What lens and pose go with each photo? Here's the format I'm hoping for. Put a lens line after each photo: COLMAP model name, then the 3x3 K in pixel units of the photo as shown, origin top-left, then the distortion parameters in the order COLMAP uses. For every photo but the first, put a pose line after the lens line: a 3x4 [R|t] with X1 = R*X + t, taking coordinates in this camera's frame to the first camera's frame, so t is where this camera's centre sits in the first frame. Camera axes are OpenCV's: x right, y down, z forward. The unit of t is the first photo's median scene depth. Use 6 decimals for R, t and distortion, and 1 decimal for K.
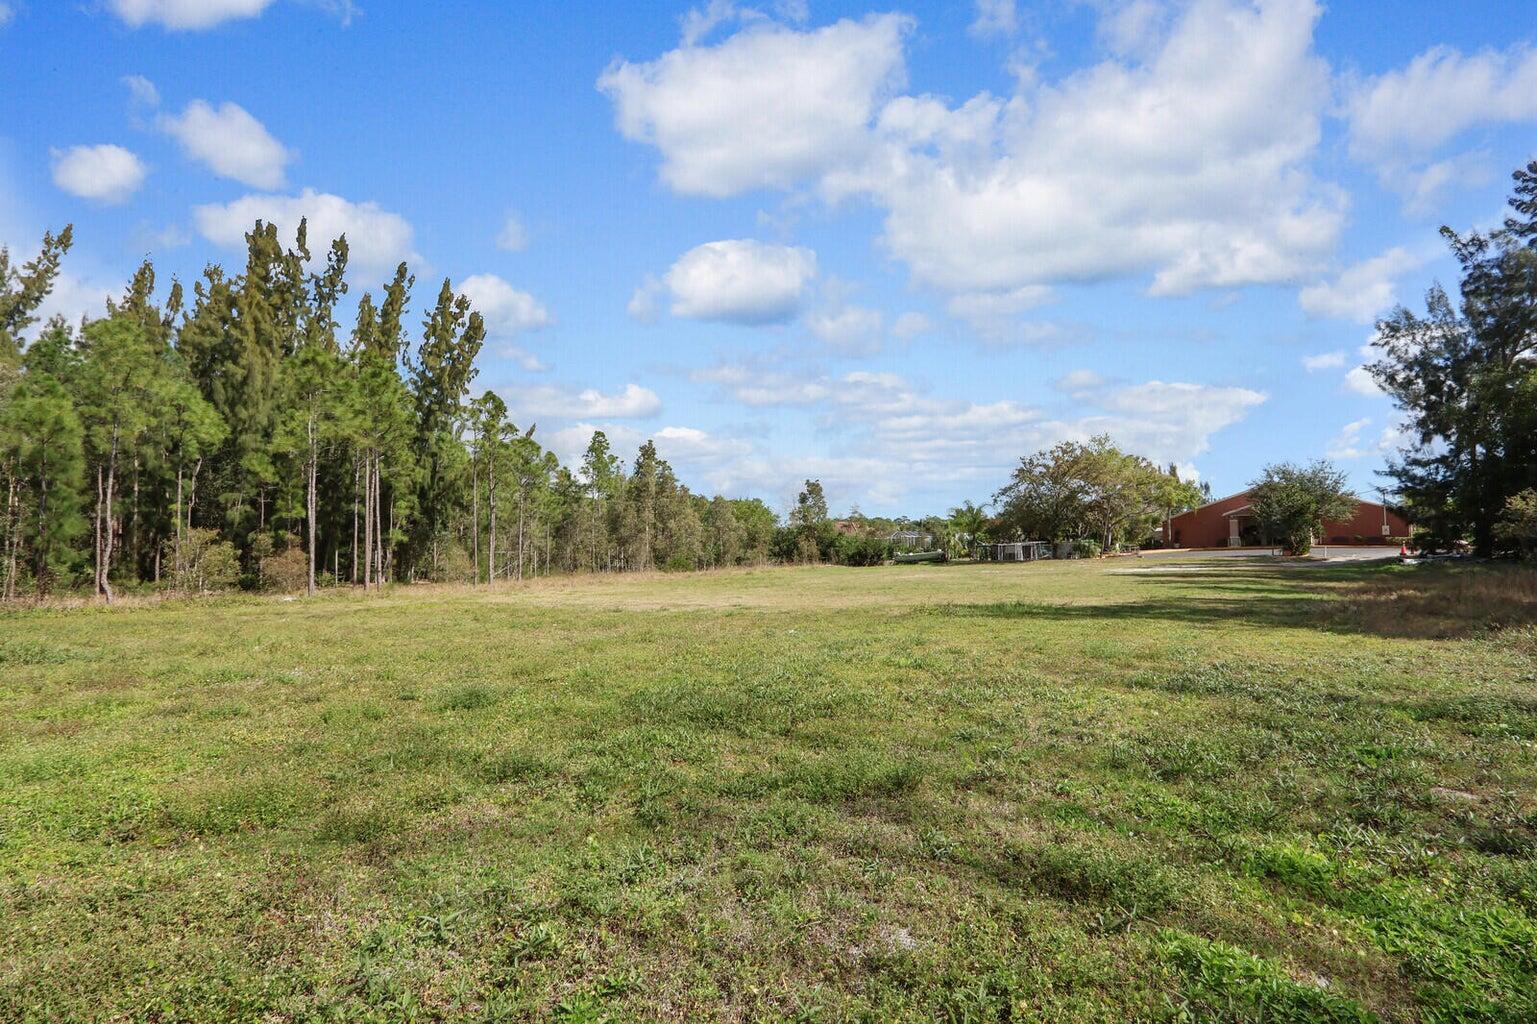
lens RADIAL K [[715.6, 0, 778.5], [0, 715.6, 511.8], [0, 0, 1]] dist [-0.003265, -0.000608]
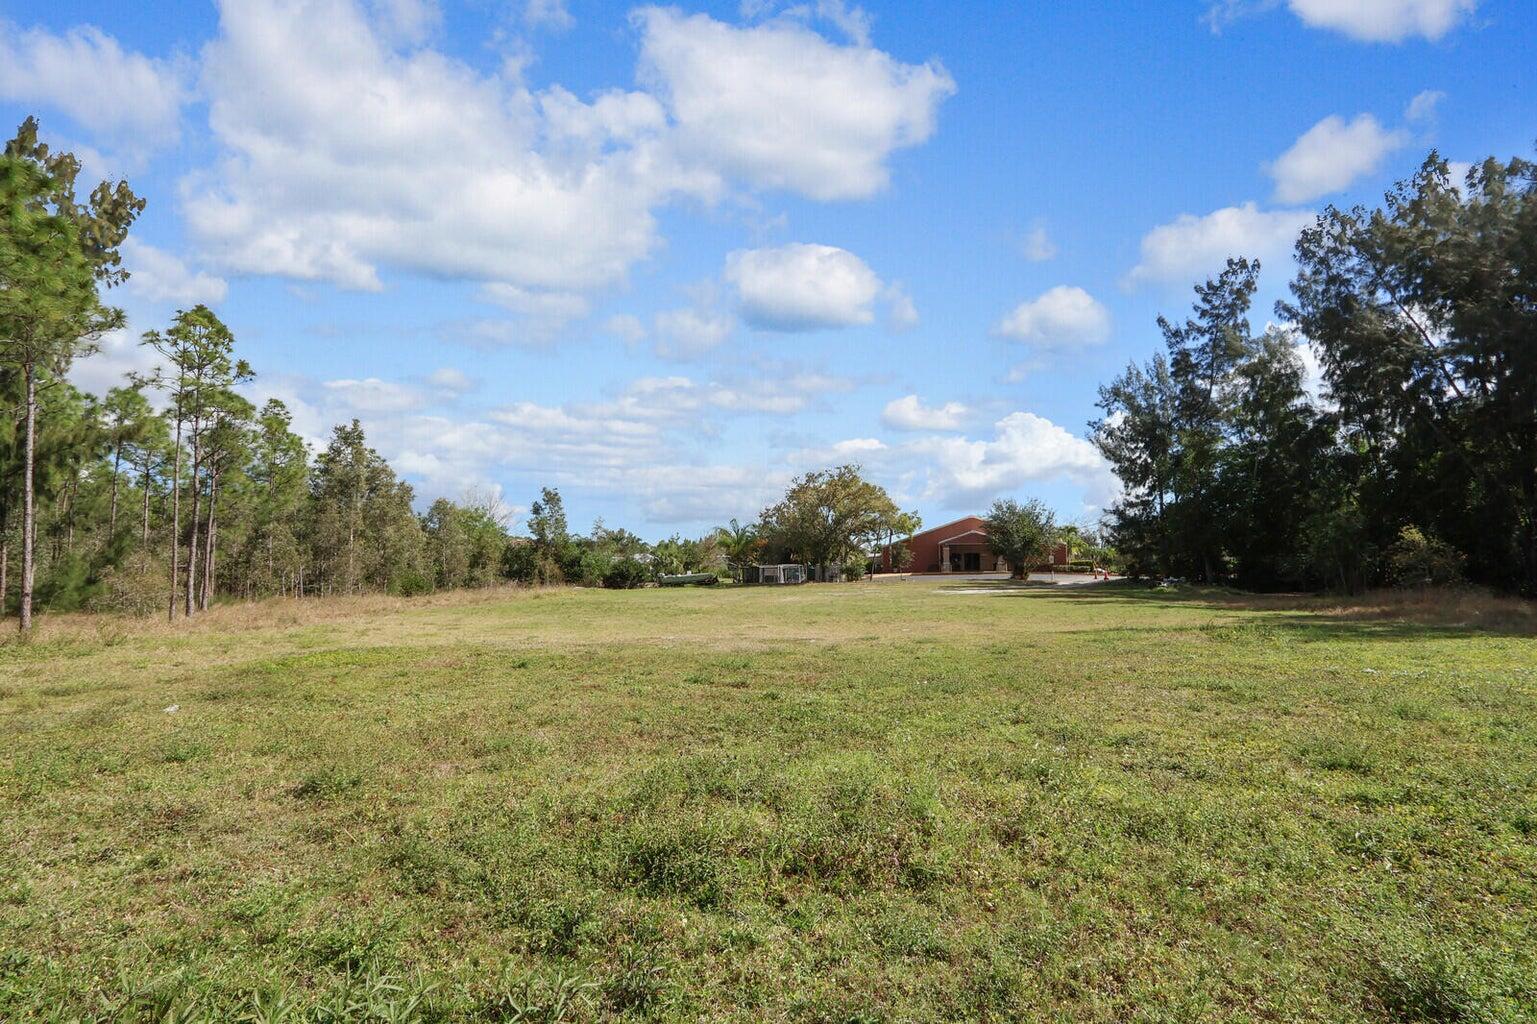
lens RADIAL K [[722.7, 0, 768.5], [0, 722.7, 512.0], [0, 0, 1]] dist [-0.010343, -0.000370]
pose [[0.874933, 0.051716, 0.481475, -0.159010], [-0.037181, 0.998520, -0.039687, 0.010472], [-0.482815, 0.016822, 0.875561, 0.138281]]
